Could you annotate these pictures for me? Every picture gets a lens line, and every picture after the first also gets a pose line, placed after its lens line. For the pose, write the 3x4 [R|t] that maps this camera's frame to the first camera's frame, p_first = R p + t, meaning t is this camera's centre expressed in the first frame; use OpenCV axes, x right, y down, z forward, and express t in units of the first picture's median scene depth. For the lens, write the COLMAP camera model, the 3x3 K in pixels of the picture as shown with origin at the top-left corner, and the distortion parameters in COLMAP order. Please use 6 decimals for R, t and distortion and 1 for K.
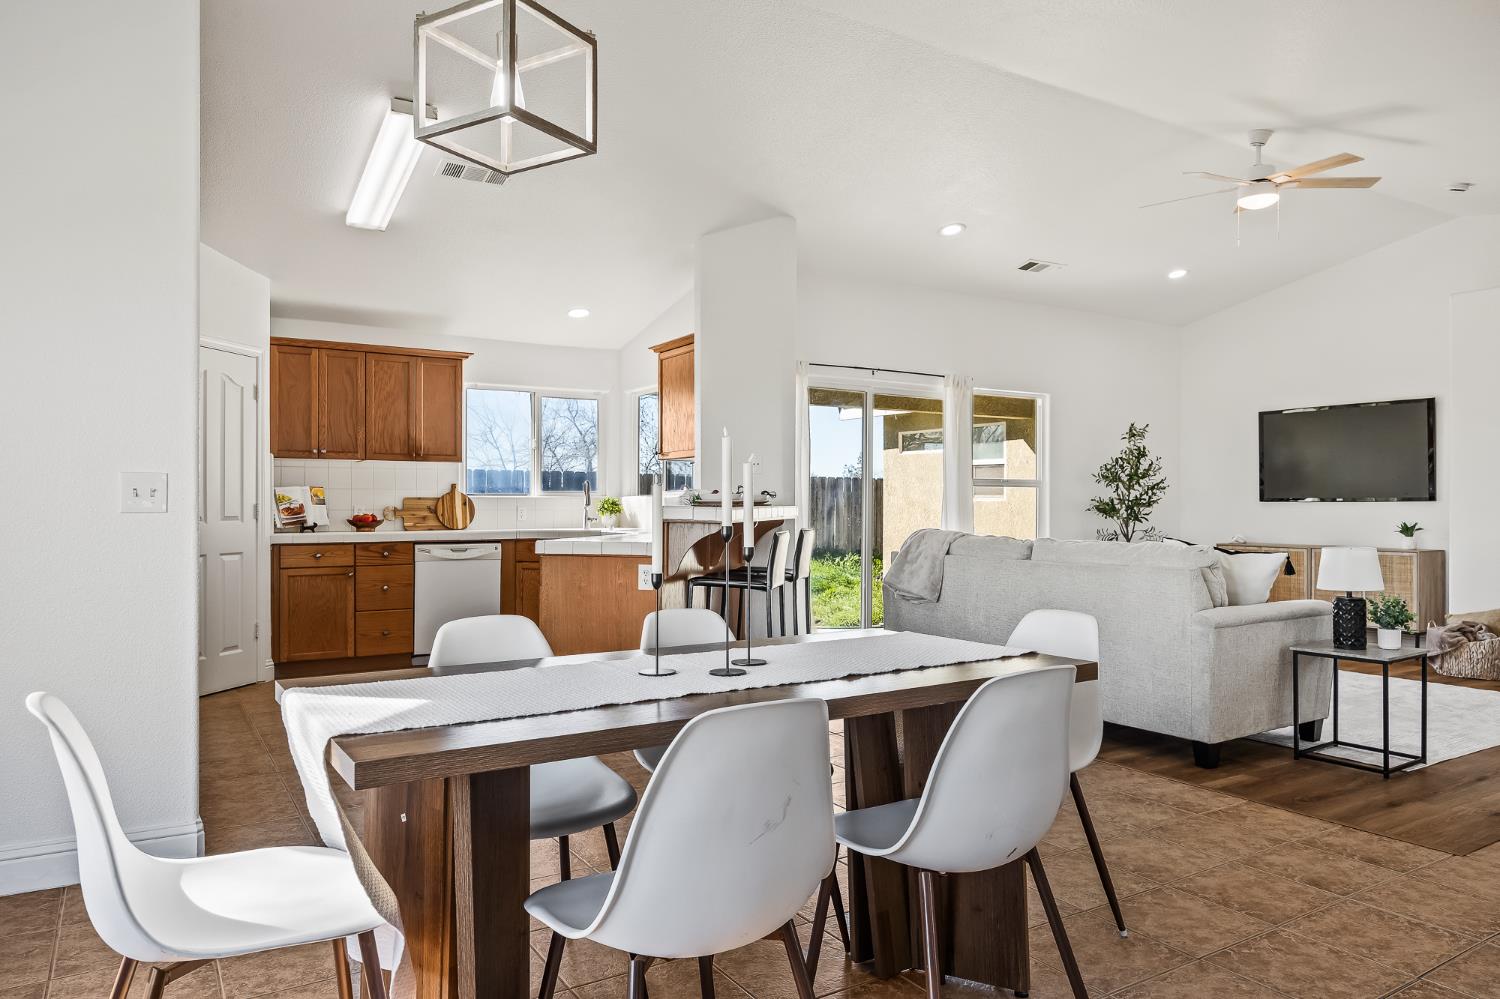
lens RADIAL K [[1006.2, 0, 741.6], [0, 1006.2, 503.5], [0, 0, 1]] dist [0.001396, 0.003741]
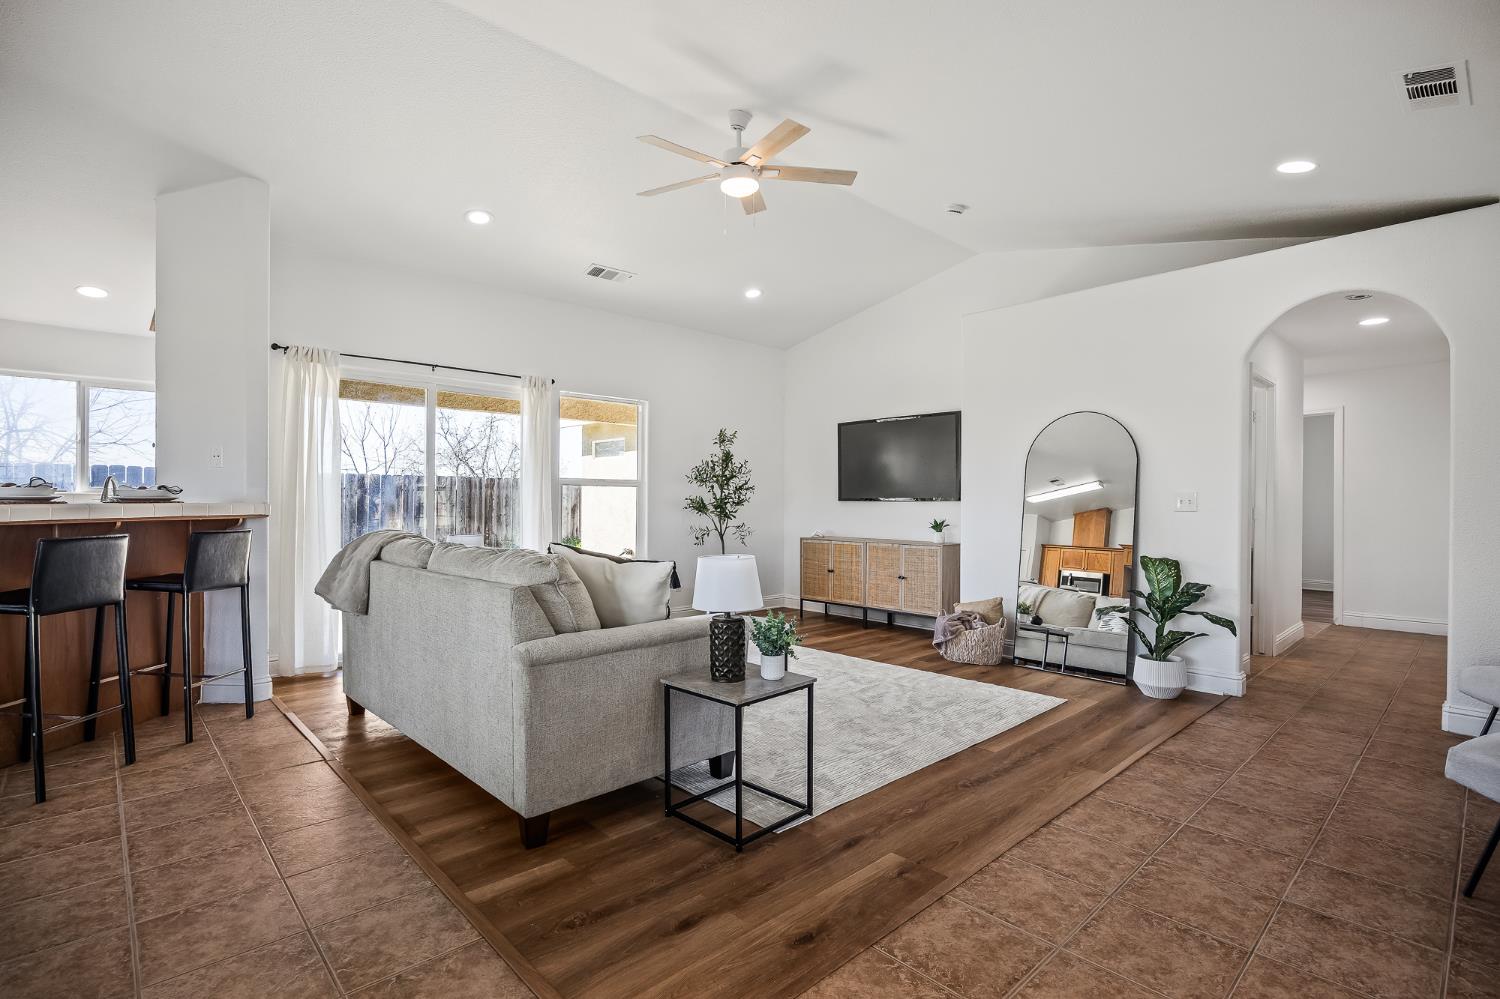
lens RADIAL K [[706.3, 0, 750.5], [0, 706.3, 505.1], [0, 0, 1]] dist [0.000448, 0.000192]
pose [[0.982440, 0.002835, 0.186555, 0.329068], [-0.003760, 0.999982, 0.004609, -0.000571], [-0.186538, -0.005229, 0.982434, 0.276052]]
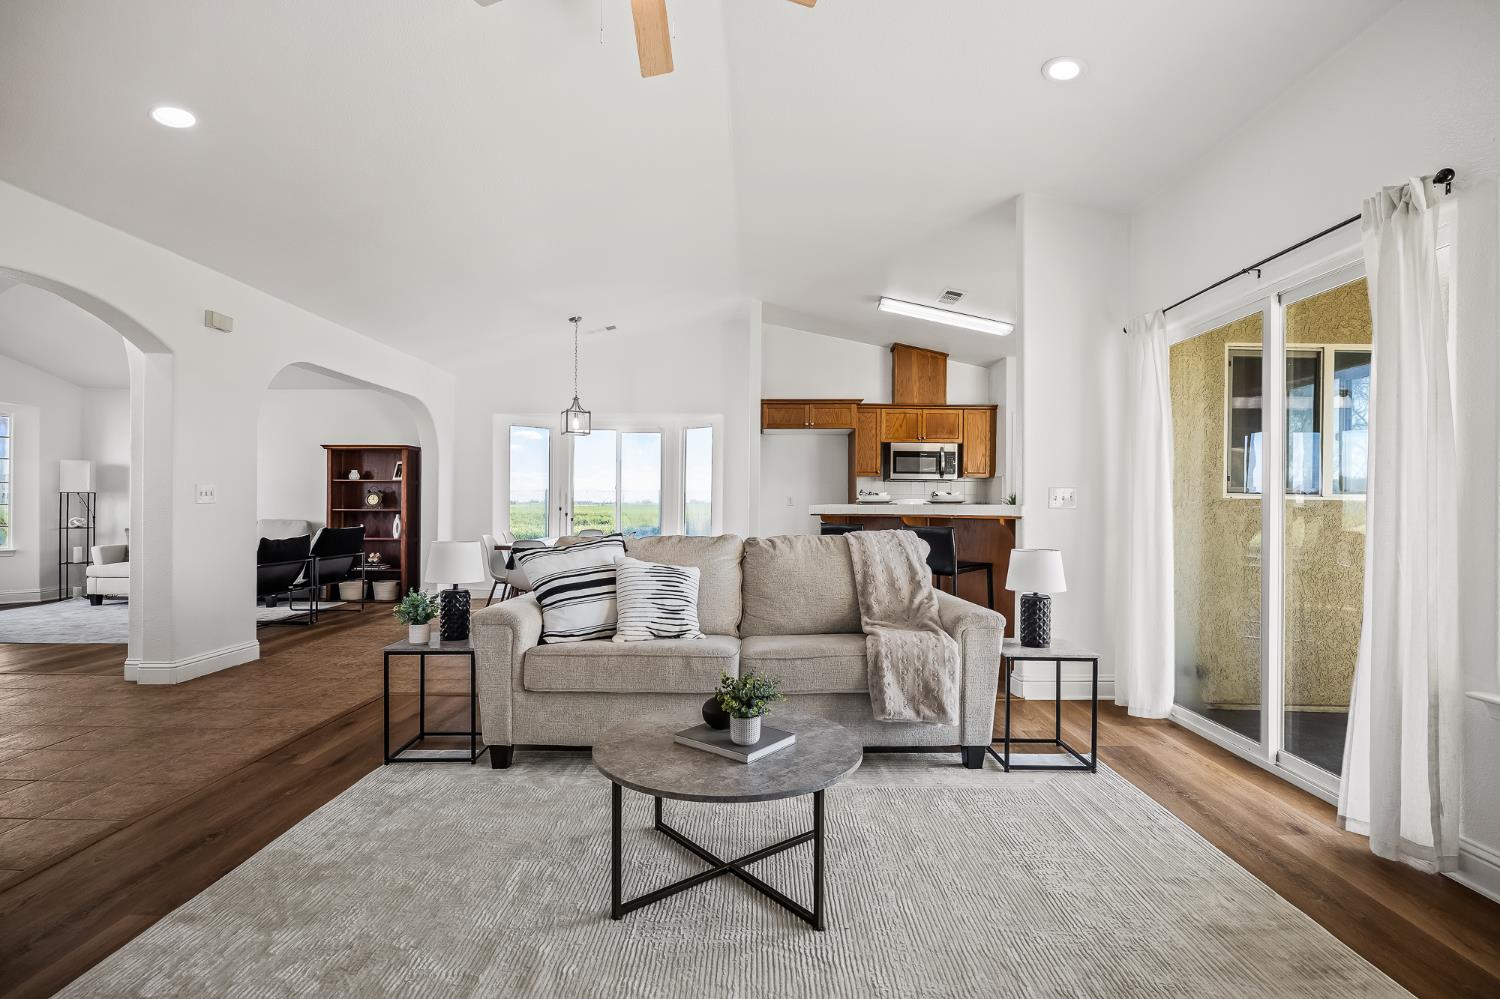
lens RADIAL K [[724.3, 0, 750.9], [0, 724.3, 504.6], [0, 0, 1]] dist [-0.010209, 0.000167]
pose [[-0.541191, -0.004772, -0.840886, 0.674468], [-0.006780, 0.999976, -0.001311, 0.003745], [0.840872, 0.004992, -0.541211, 1.045746]]
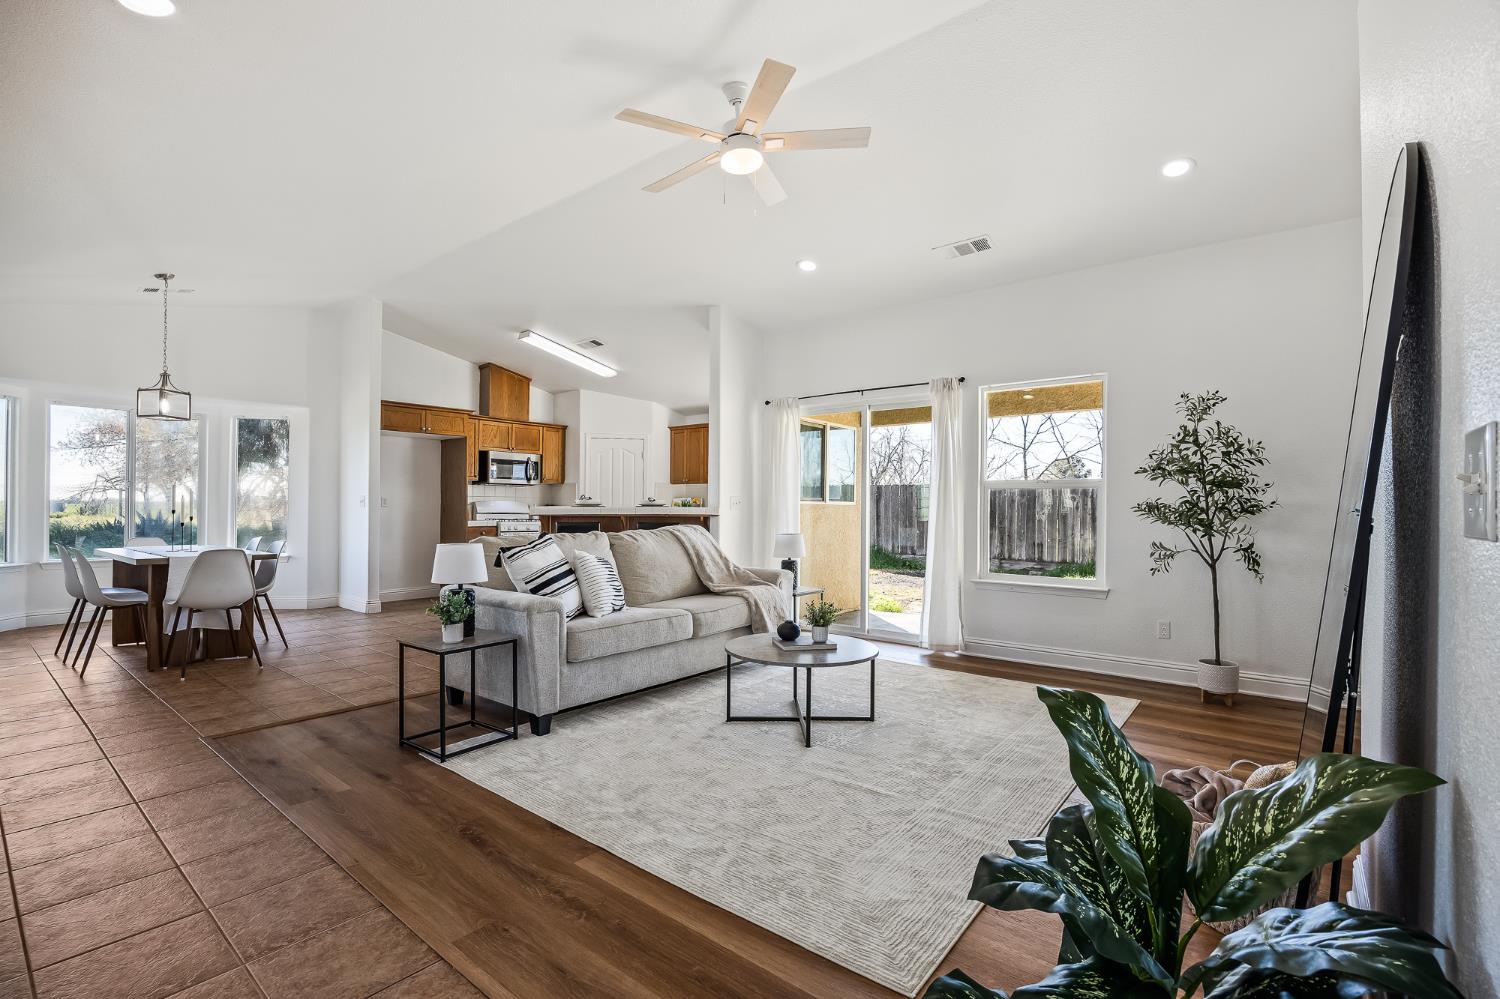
lens RADIAL K [[675.3, 0, 747.2], [0, 675.3, 502.6], [0, 0, 1]] dist [-0.008578, -0.000434]
pose [[0.310632, -0.005792, -0.950513, 0.883953], [-0.005224, 0.999956, -0.007800, 0.002406], [0.950516, 0.007388, 0.310588, 0.676728]]
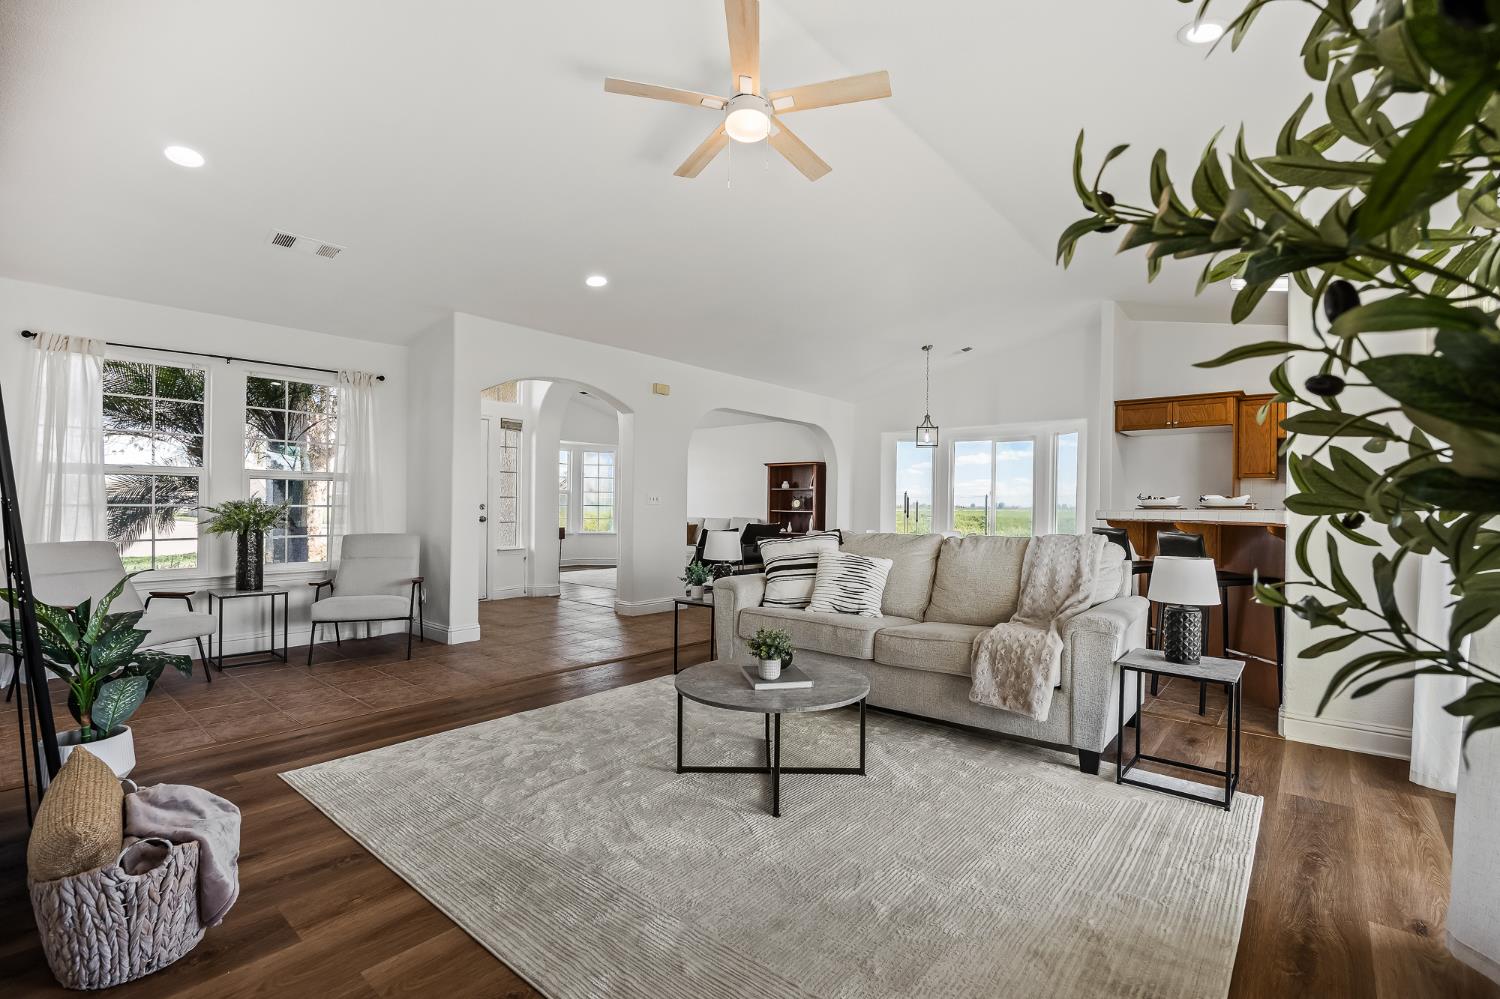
lens RADIAL K [[675.3, 0, 755.4], [0, 675.3, 506.7], [0, 0, 1]] dist [-0.008578, -0.000434]
pose [[-0.950705, -0.013024, -0.309823, 0.552923], [-0.014359, 0.999895, 0.002027, 0.003236], [0.309764, 0.006376, -0.950792, 1.244184]]
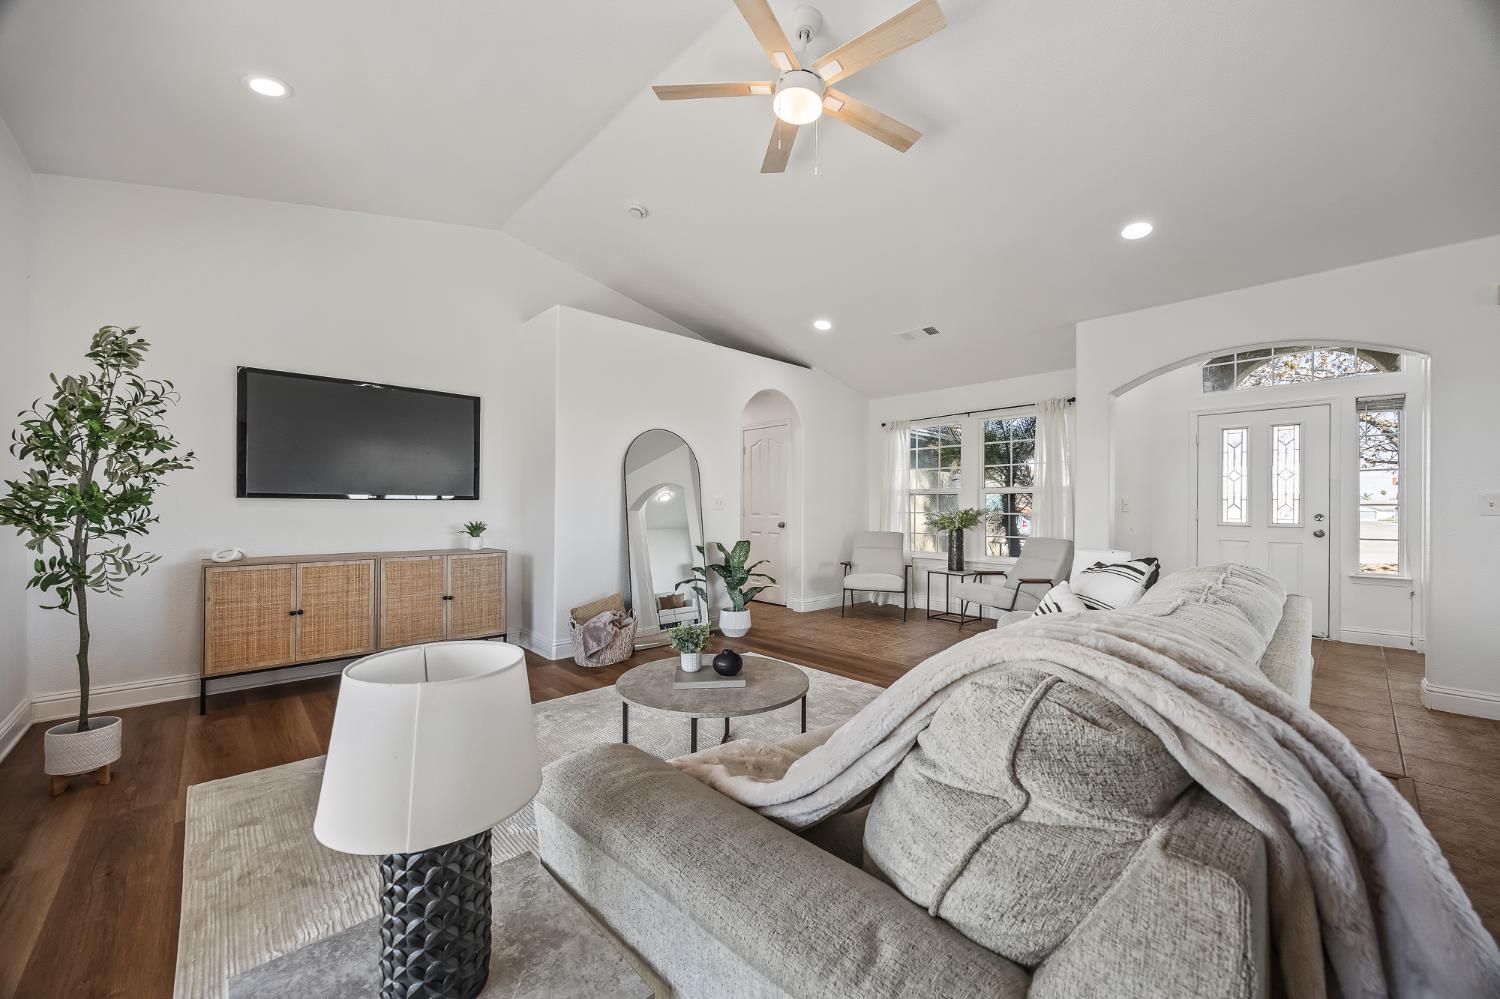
lens RADIAL K [[567.0, 0, 753.8], [0, 567.0, 503.9], [0, 0, 1]] dist [0.001265, 0.000018]
pose [[-0.198260, 0.002306, 0.980147, 0.083291], [-0.007014, 0.999968, -0.003771, 0.002088], [-0.980124, -0.007622, -0.198238, 0.914447]]
